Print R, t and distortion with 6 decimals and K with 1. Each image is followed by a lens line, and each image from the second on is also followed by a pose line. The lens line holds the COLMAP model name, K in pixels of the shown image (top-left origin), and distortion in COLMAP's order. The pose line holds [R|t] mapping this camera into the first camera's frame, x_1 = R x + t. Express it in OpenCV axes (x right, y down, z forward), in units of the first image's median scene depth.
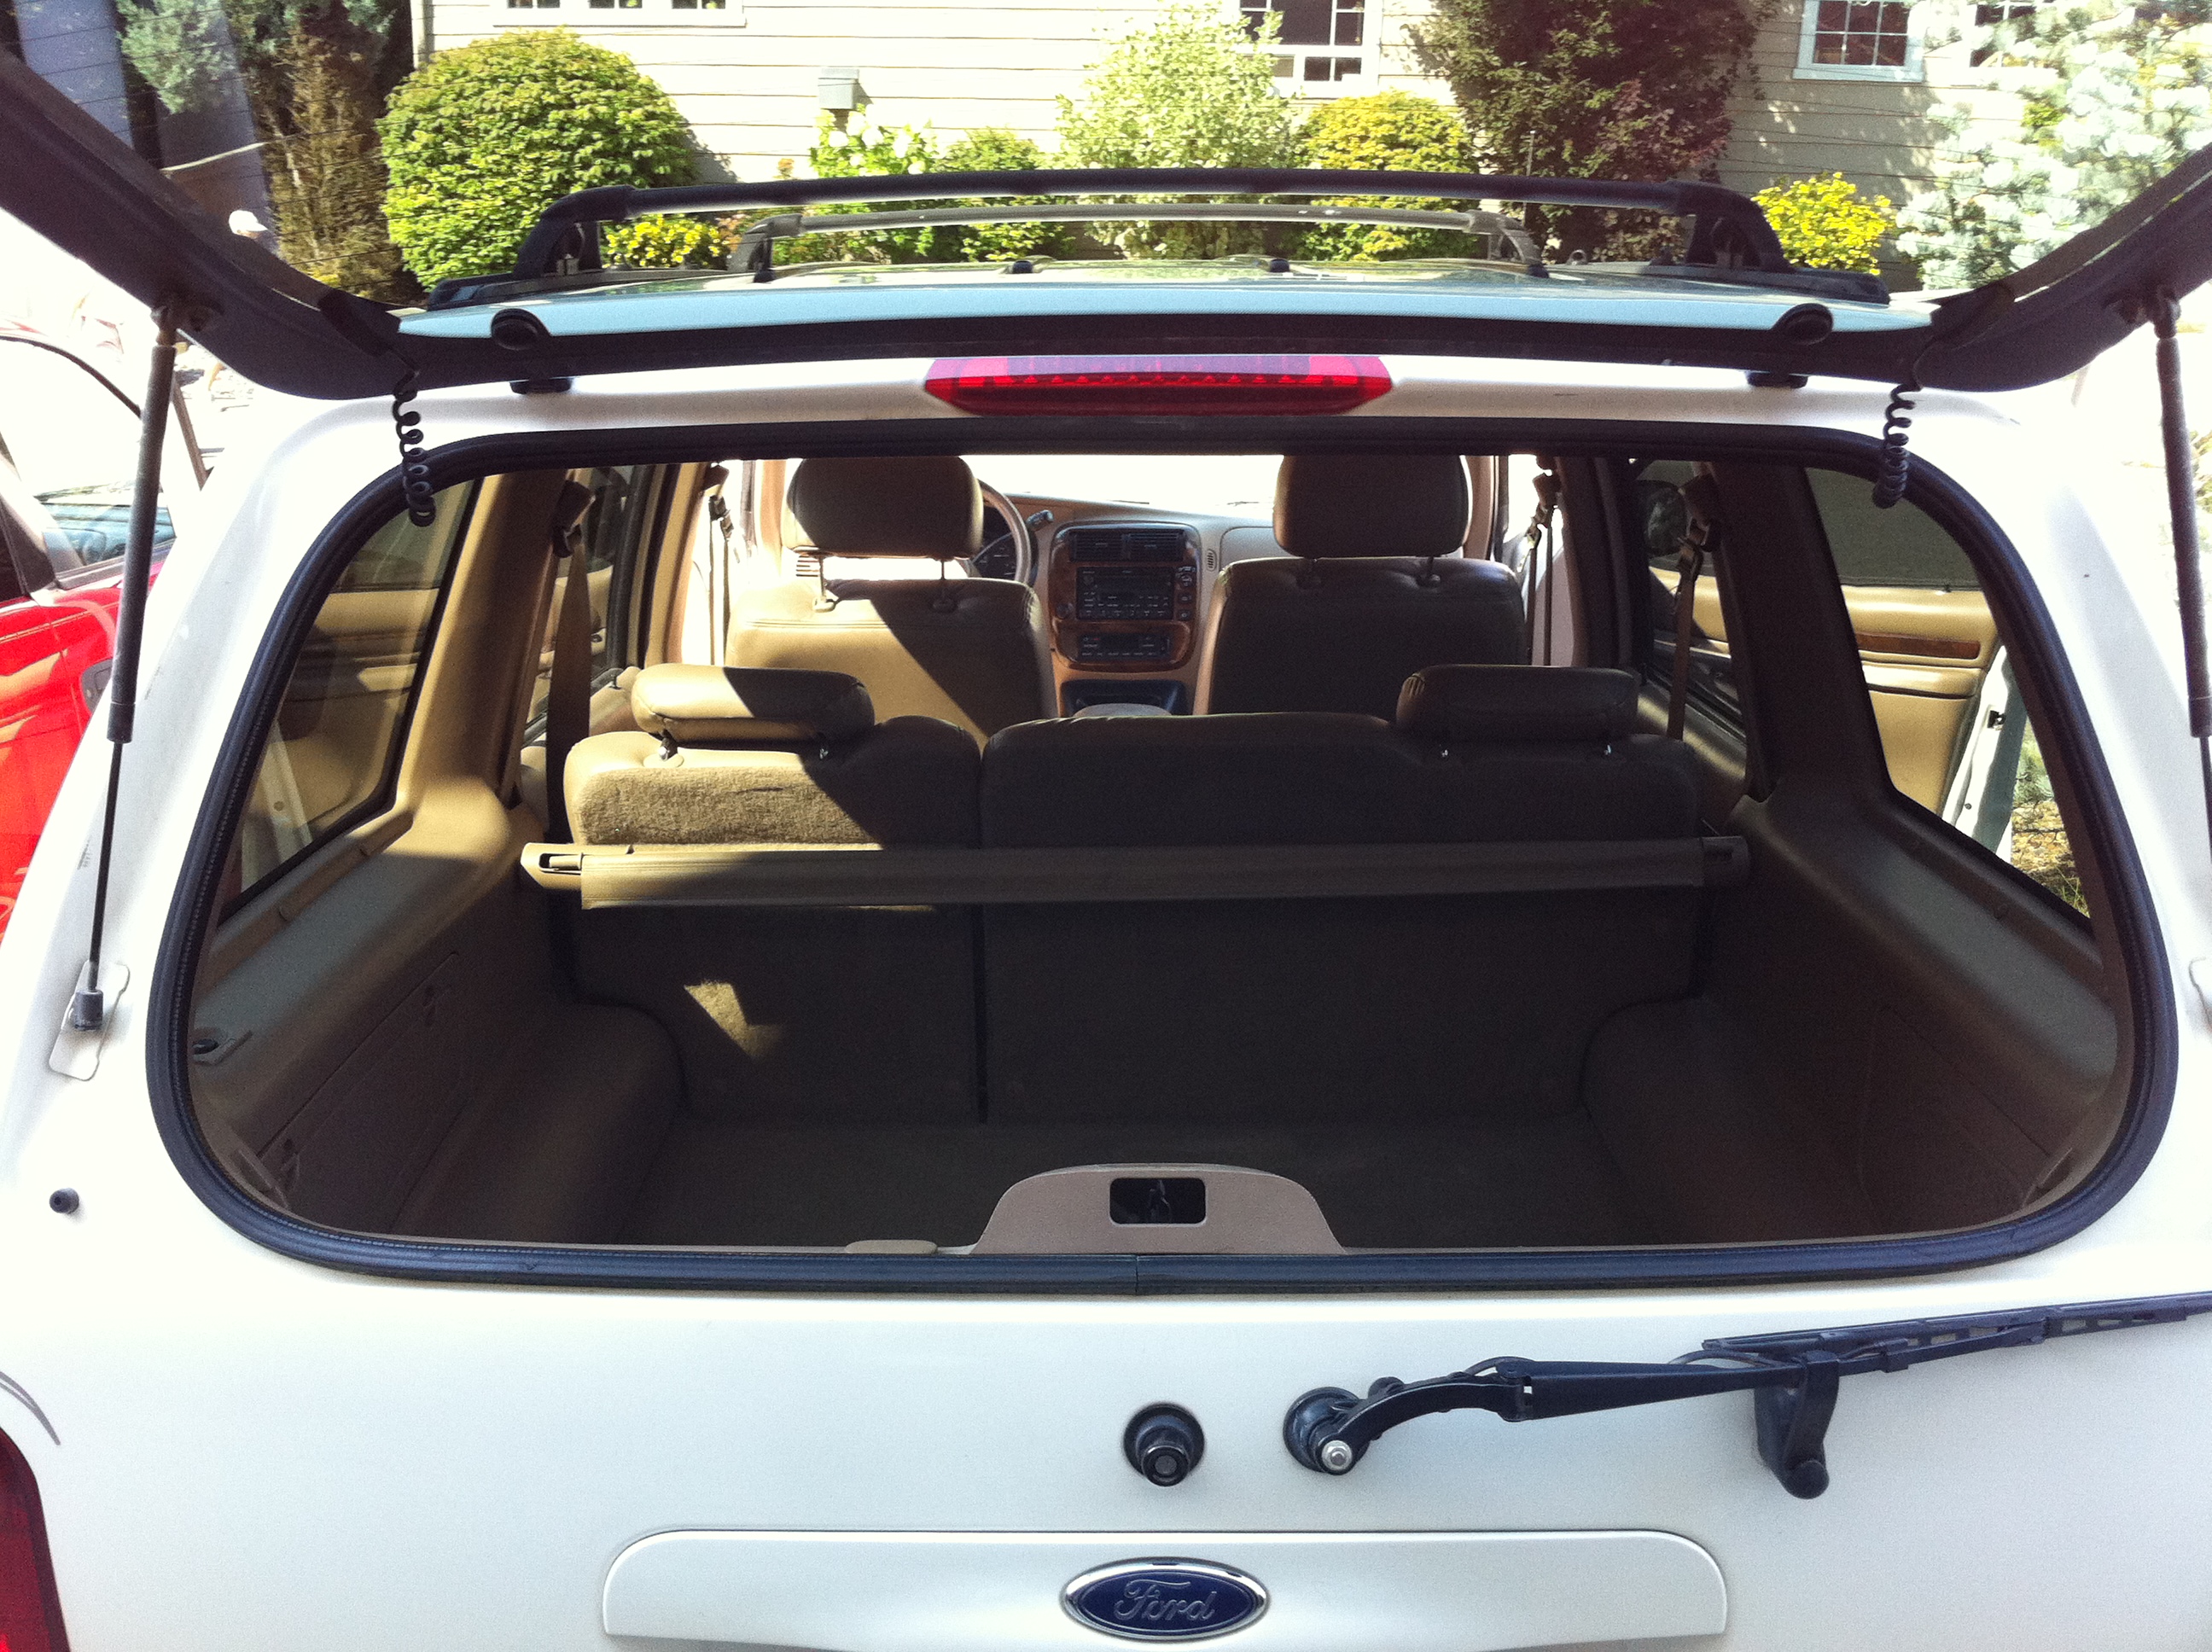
lens RADIAL K [[2206.0, 0, 1115.9], [0, 2206.0, 824.1], [0, 0, 1]] dist [-0.026228, 0.000000]
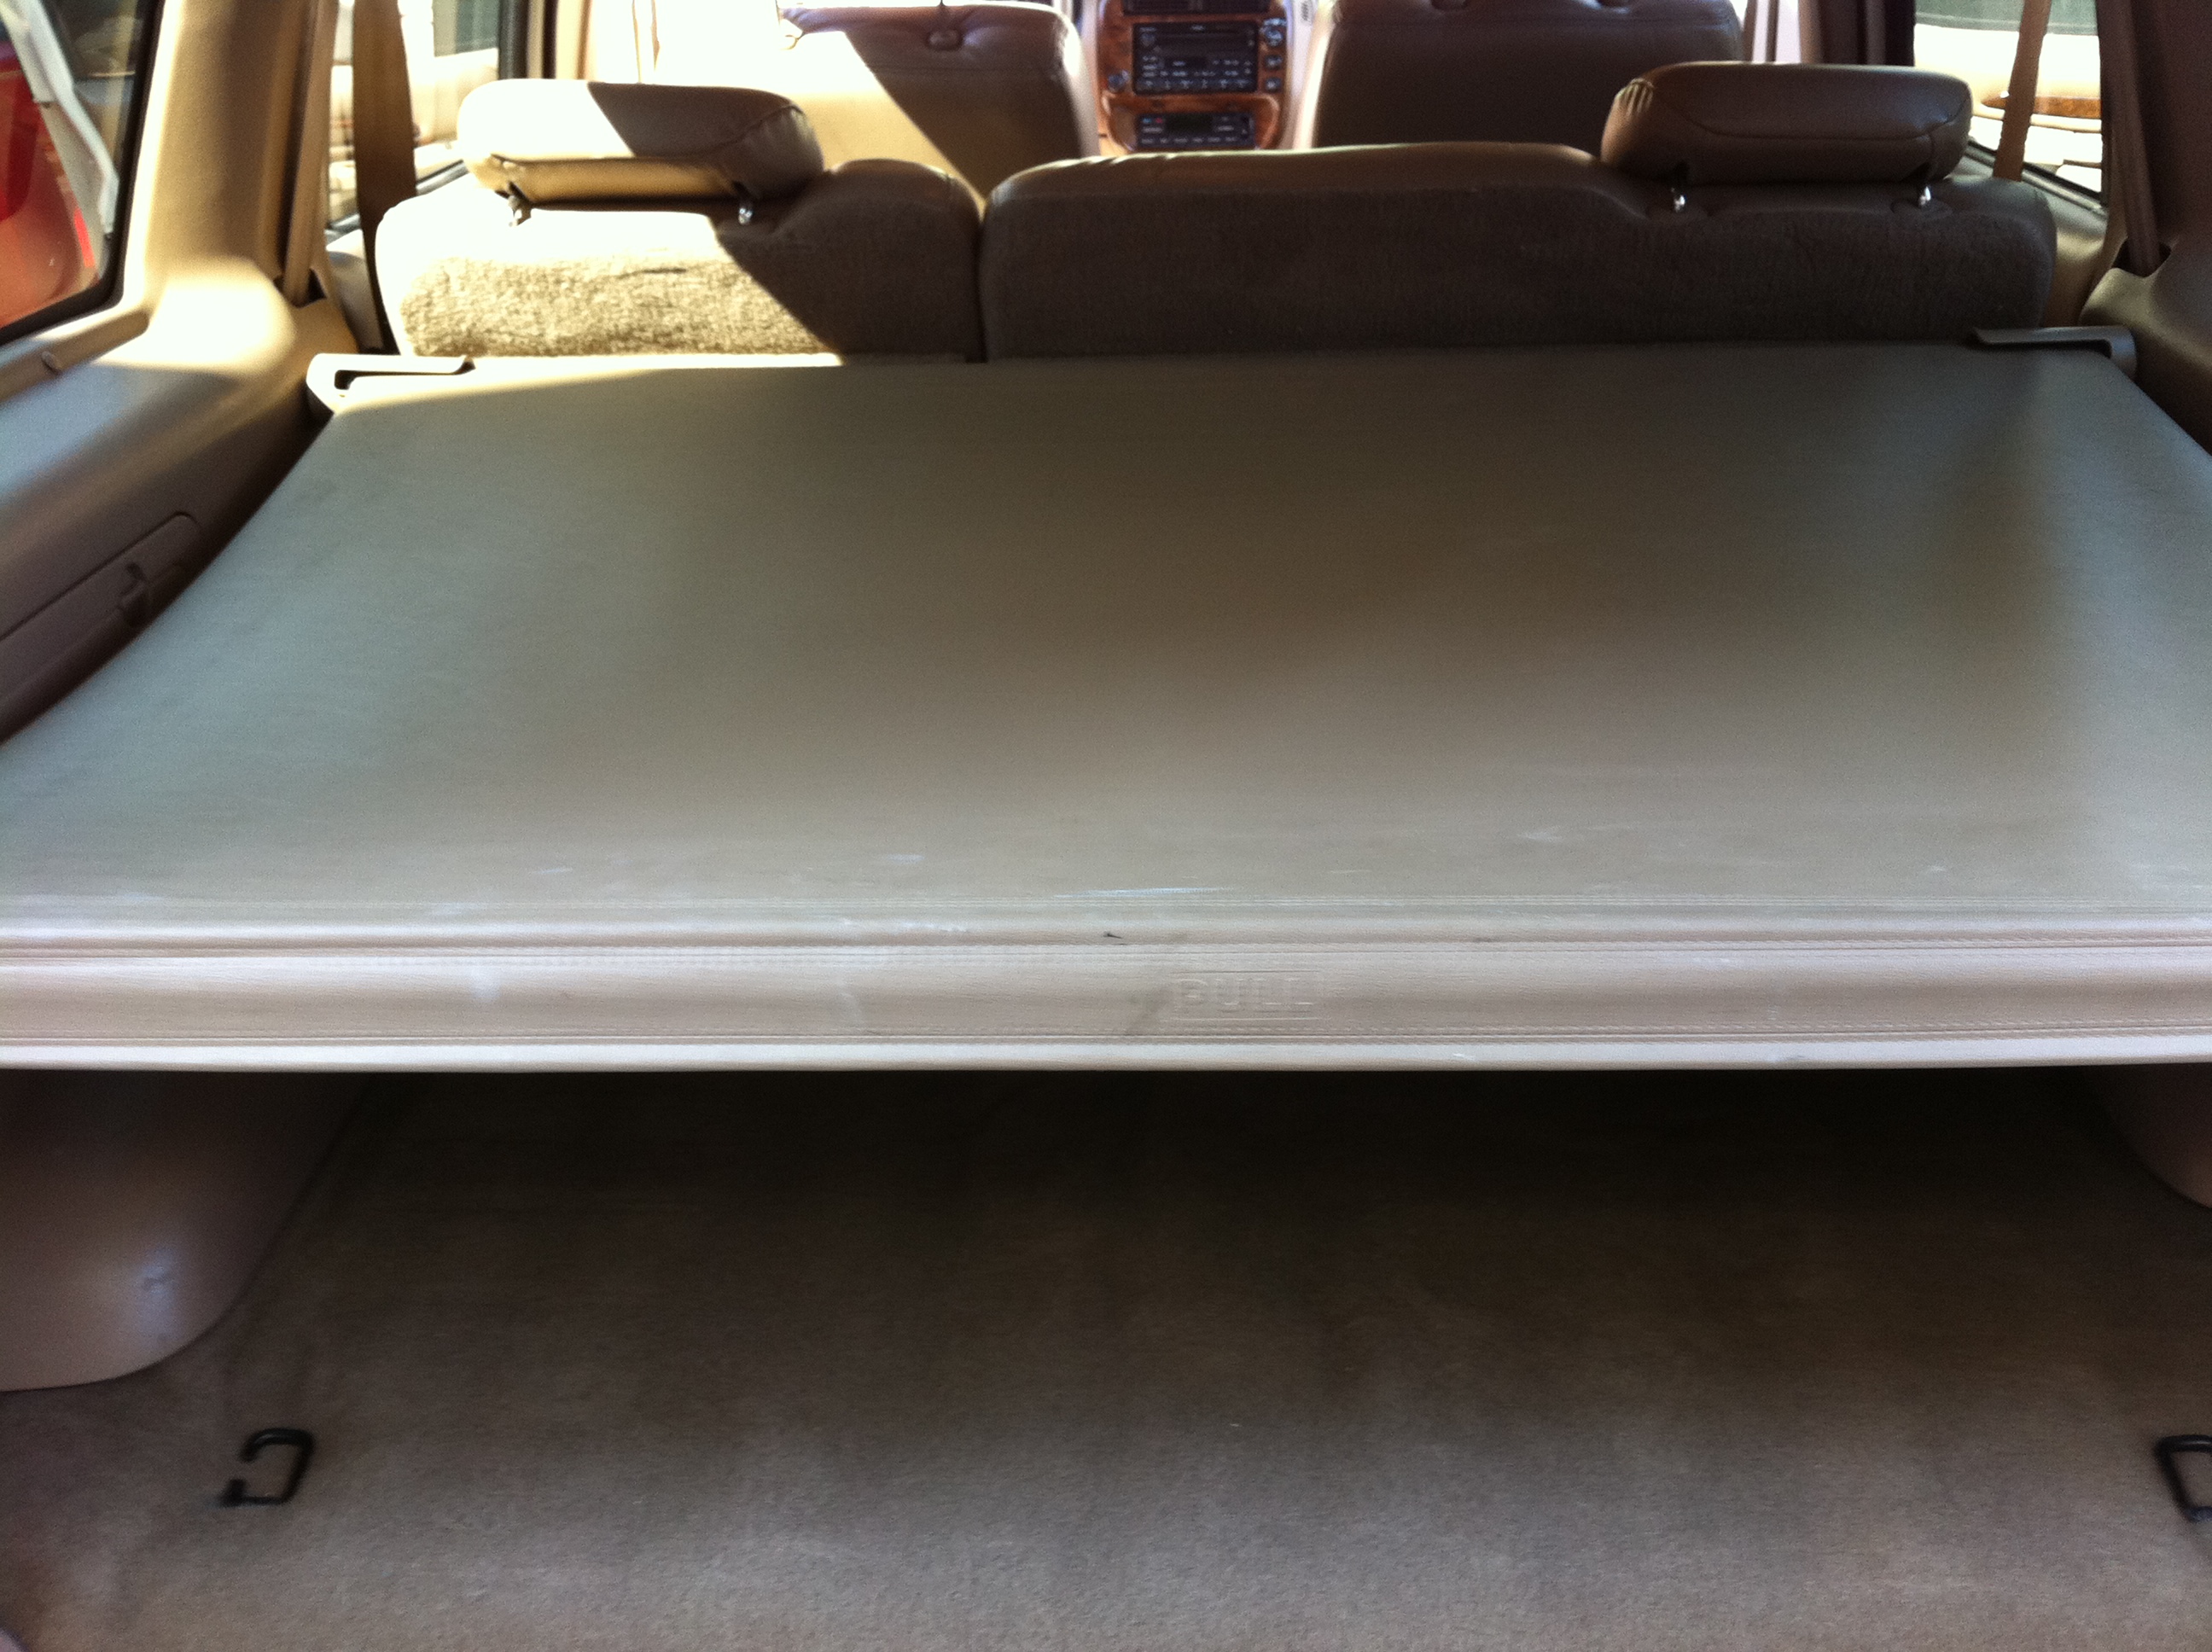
lens RADIAL K [[2206.0, 0, 1179.4], [0, 2206.0, 862.4], [0, 0, 1]] dist [-0.026228, 0.000000]
pose [[0.999975, -0.004182, -0.005656, 0.002845], [0.005251, 0.978835, 0.204585, 0.024268], [0.004681, -0.204609, 0.978833, 0.298031]]
